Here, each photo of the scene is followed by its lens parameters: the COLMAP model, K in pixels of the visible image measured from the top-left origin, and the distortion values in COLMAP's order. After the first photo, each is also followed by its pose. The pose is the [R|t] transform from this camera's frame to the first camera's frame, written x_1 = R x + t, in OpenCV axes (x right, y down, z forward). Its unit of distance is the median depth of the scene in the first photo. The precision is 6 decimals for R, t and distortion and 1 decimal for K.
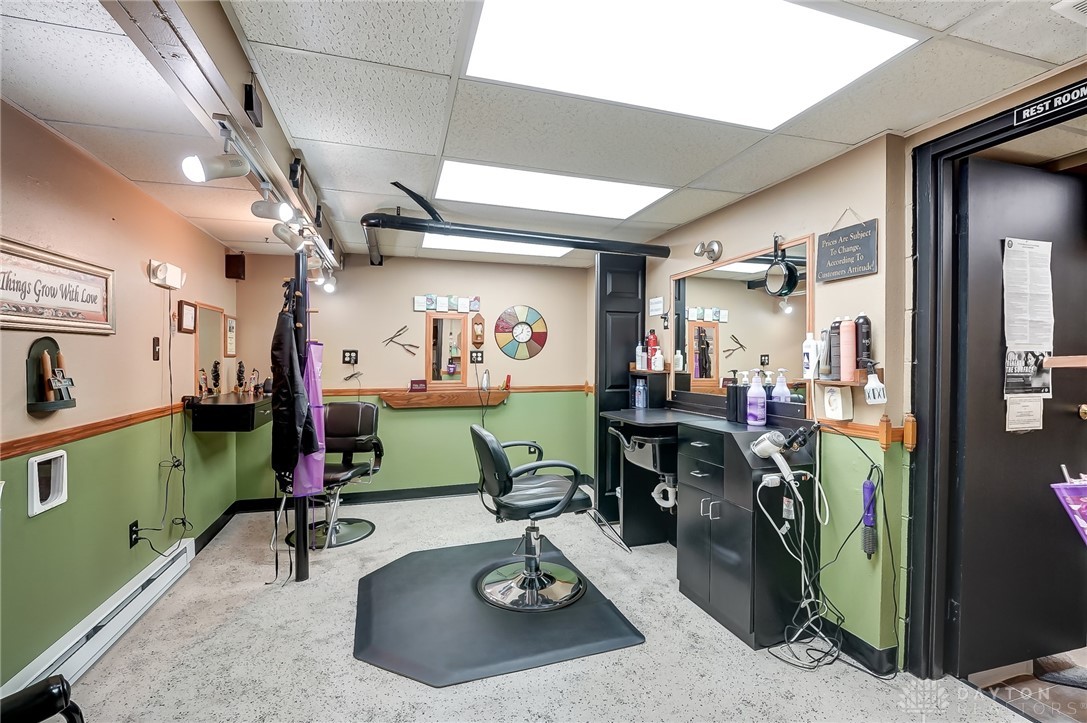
lens RADIAL K [[479.8, 0, 545.7], [0, 479.8, 361.8], [0, 0, 1]] dist [-0.001342, 0.000209]
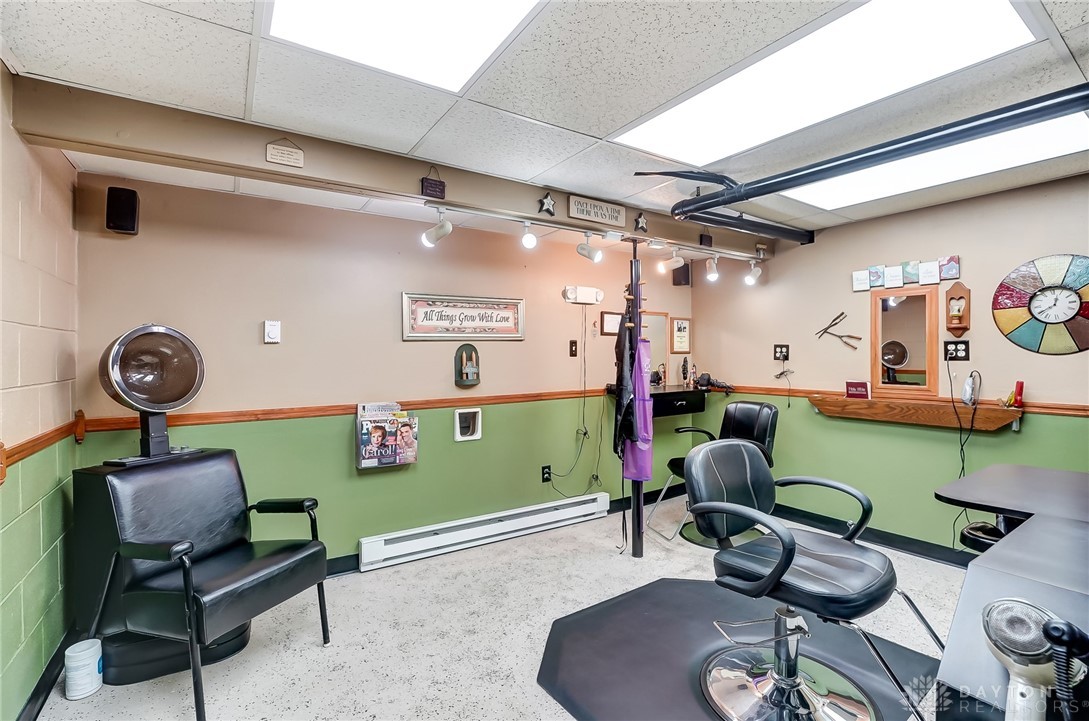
lens RADIAL K [[492.6, 0, 549.0], [0, 492.6, 353.4], [0, 0, 1]] dist [-0.003258, -0.000249]
pose [[0.296100, -0.006570, -0.955134, 0.342086], [-0.000994, 0.999974, -0.007187, -0.001417], [0.955157, 0.003077, 0.296085, 0.315860]]
